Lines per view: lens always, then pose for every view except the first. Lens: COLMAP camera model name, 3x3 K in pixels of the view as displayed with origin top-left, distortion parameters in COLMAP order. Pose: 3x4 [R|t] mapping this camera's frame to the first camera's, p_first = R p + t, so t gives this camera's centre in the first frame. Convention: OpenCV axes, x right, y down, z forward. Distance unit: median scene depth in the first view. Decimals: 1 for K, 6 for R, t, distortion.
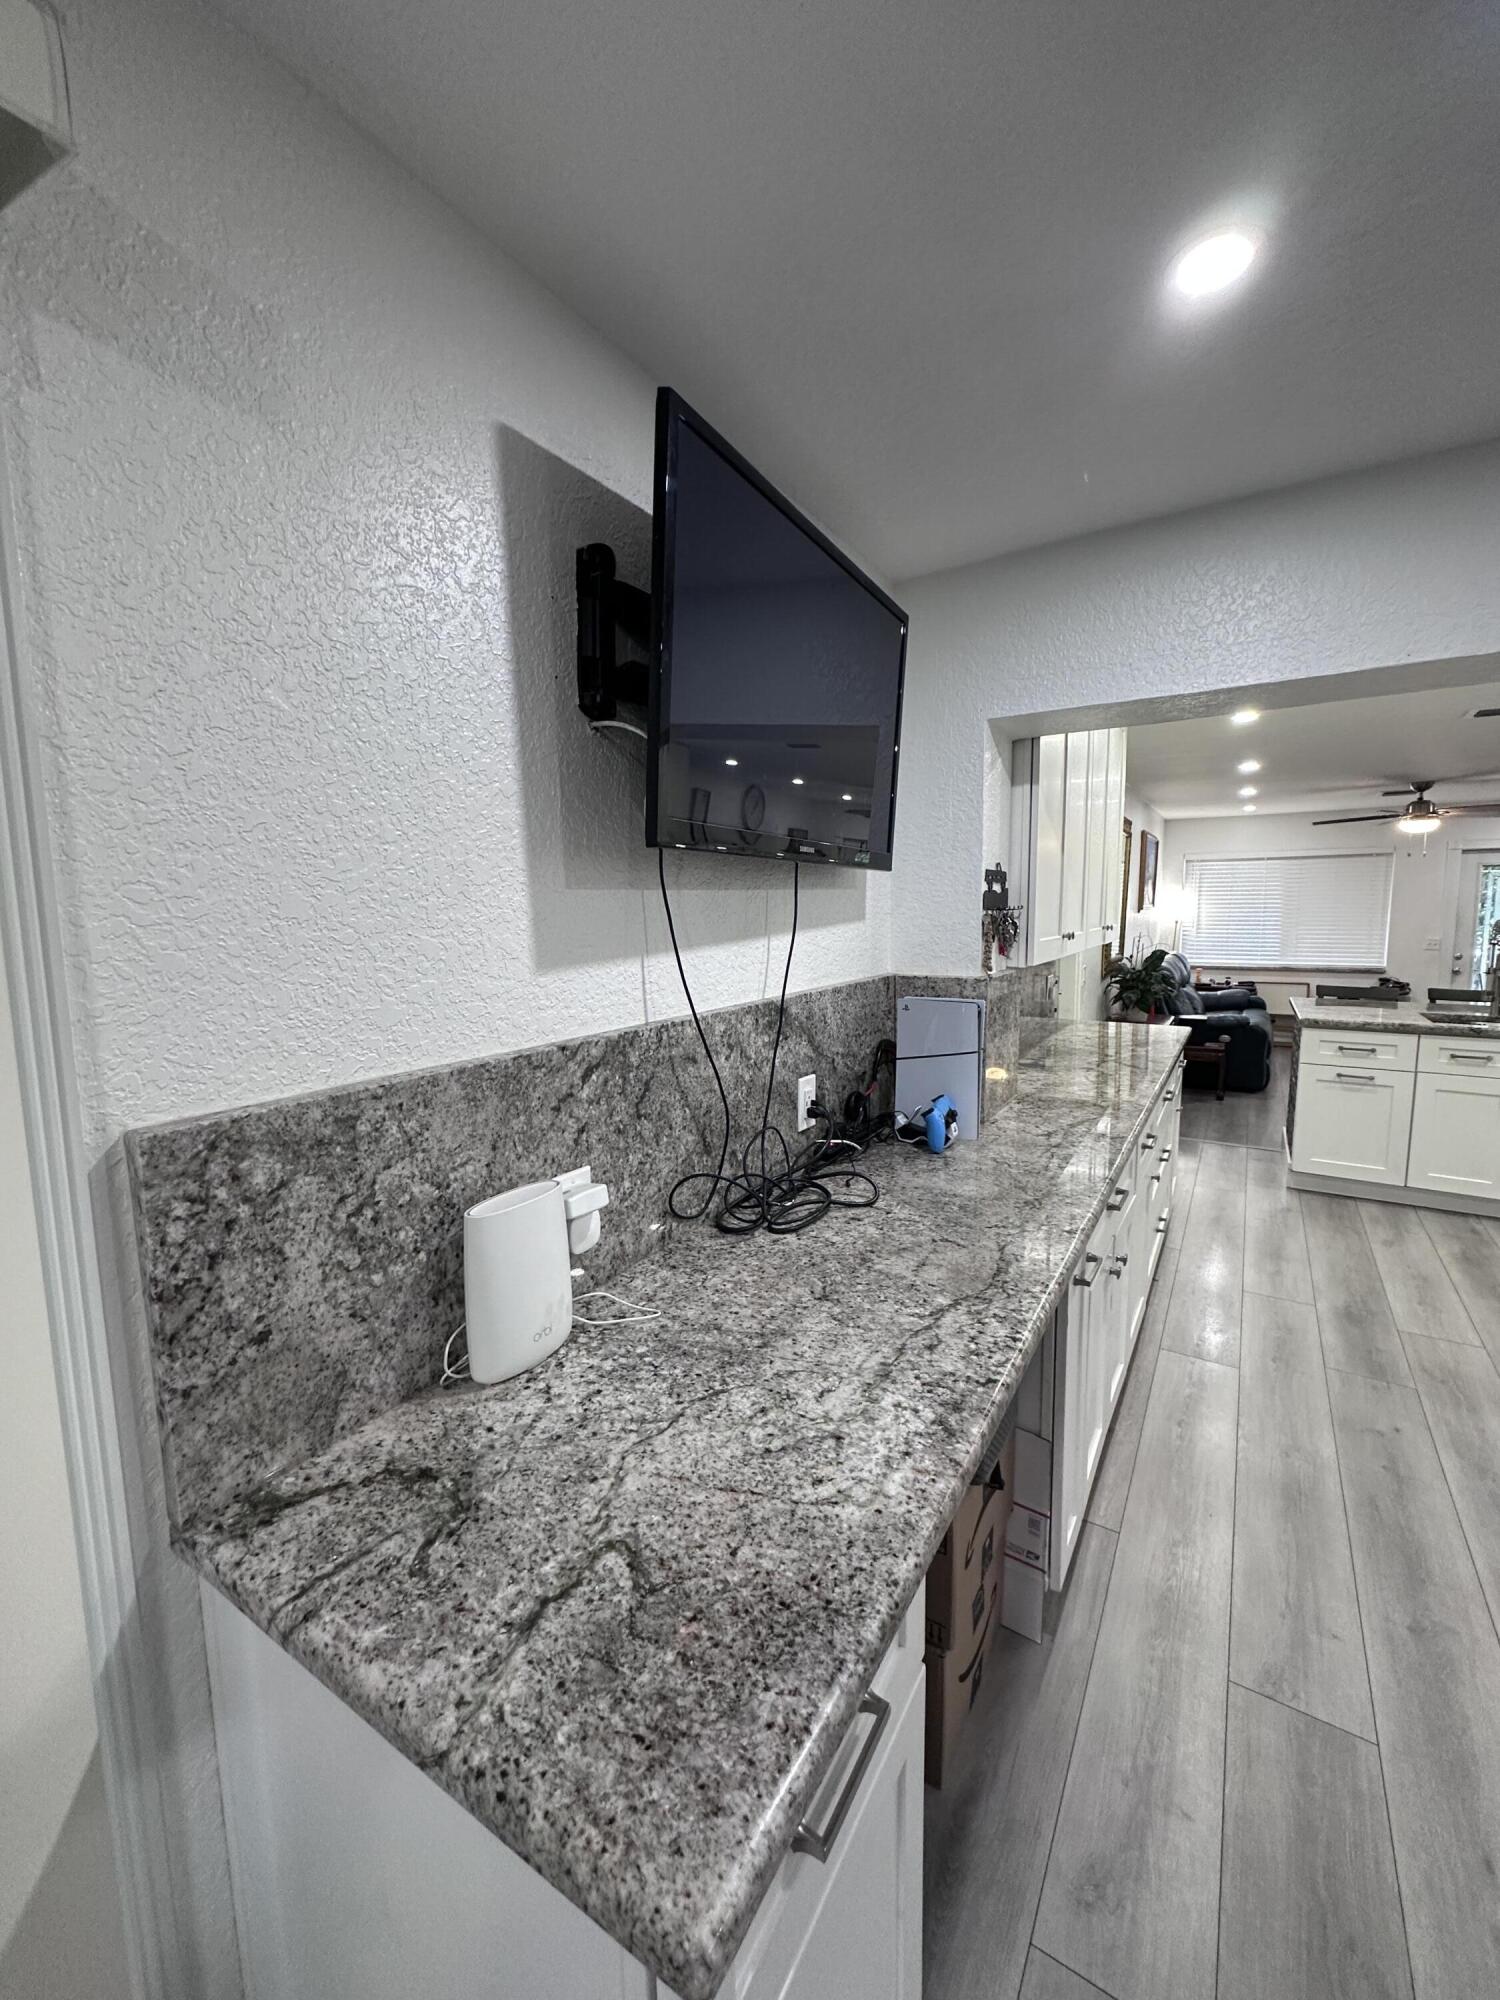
lens RADIAL K [[797.9, 0, 750.0], [0, 797.9, 1000.0], [0, 0, 1]] dist [-0.002236, -0.000009]
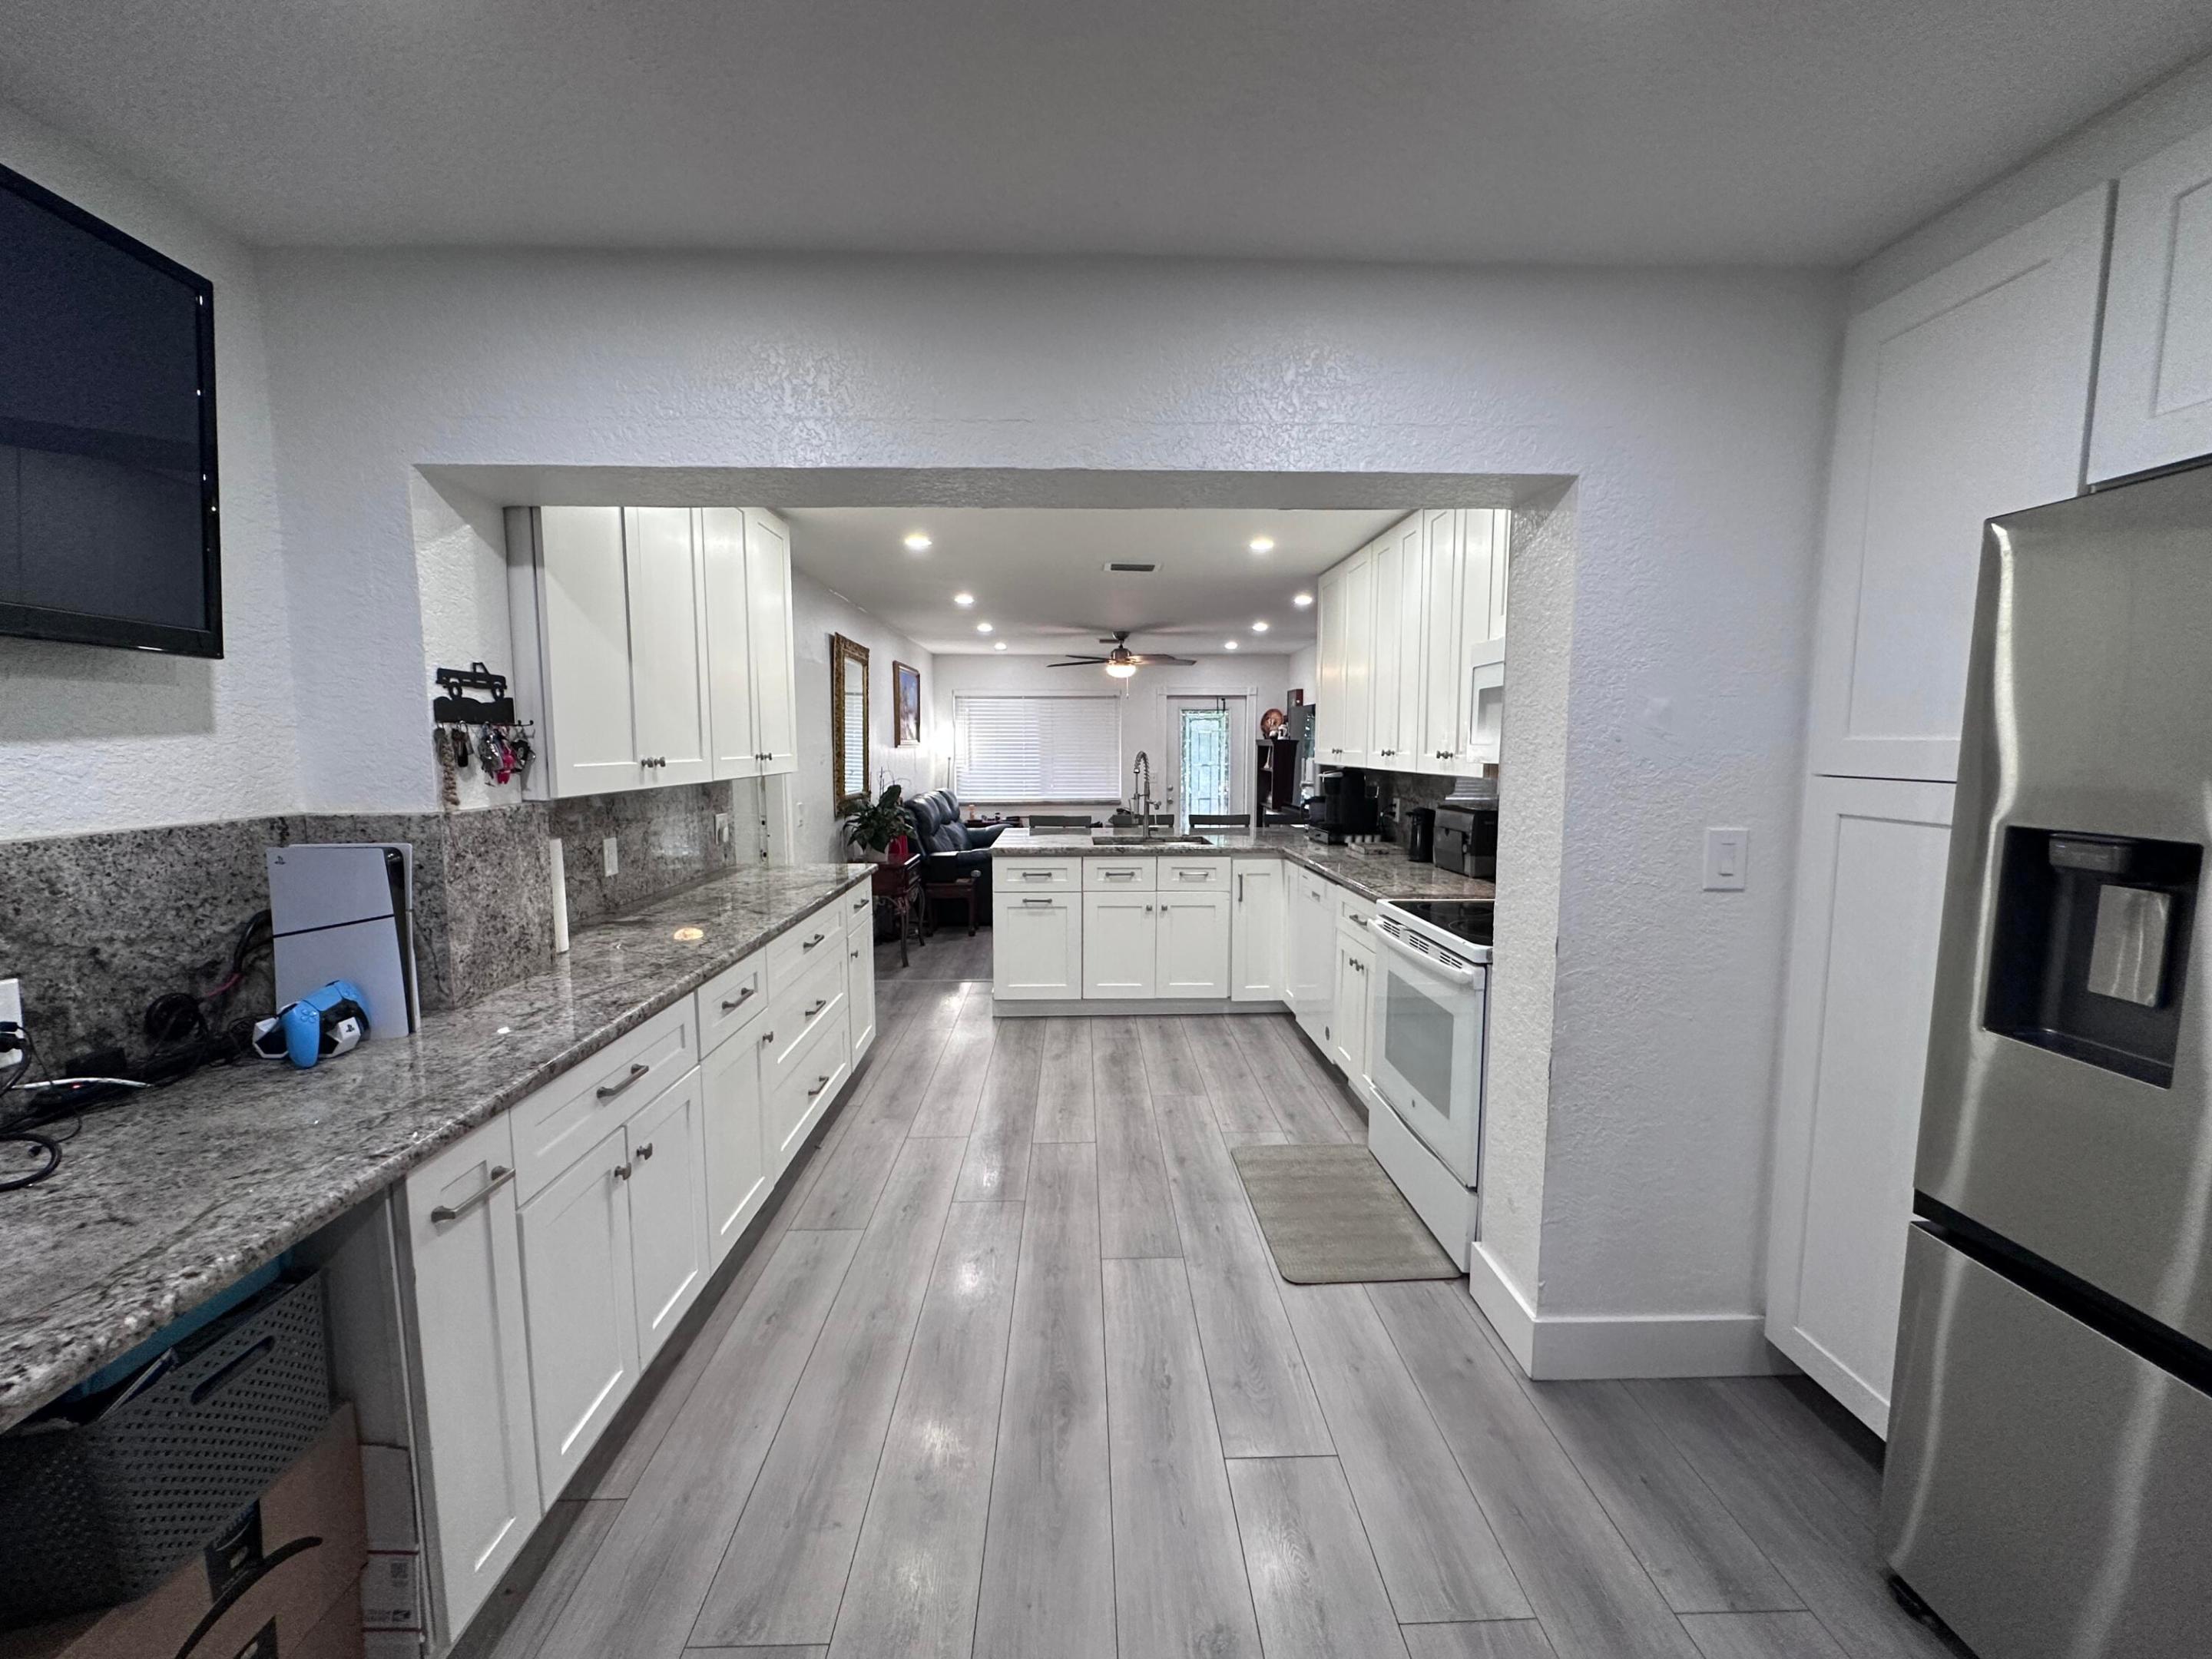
lens RADIAL K [[884.0, 0, 1106.0], [0, 884.0, 829.5], [0, 0, 1]] dist [-0.003279, 0.000344]
pose [[0.829415, -0.044483, 0.556858, 0.209529], [0.057430, 0.998333, -0.005789, 0.016140], [-0.555672, 0.036782, 0.830587, -0.013714]]
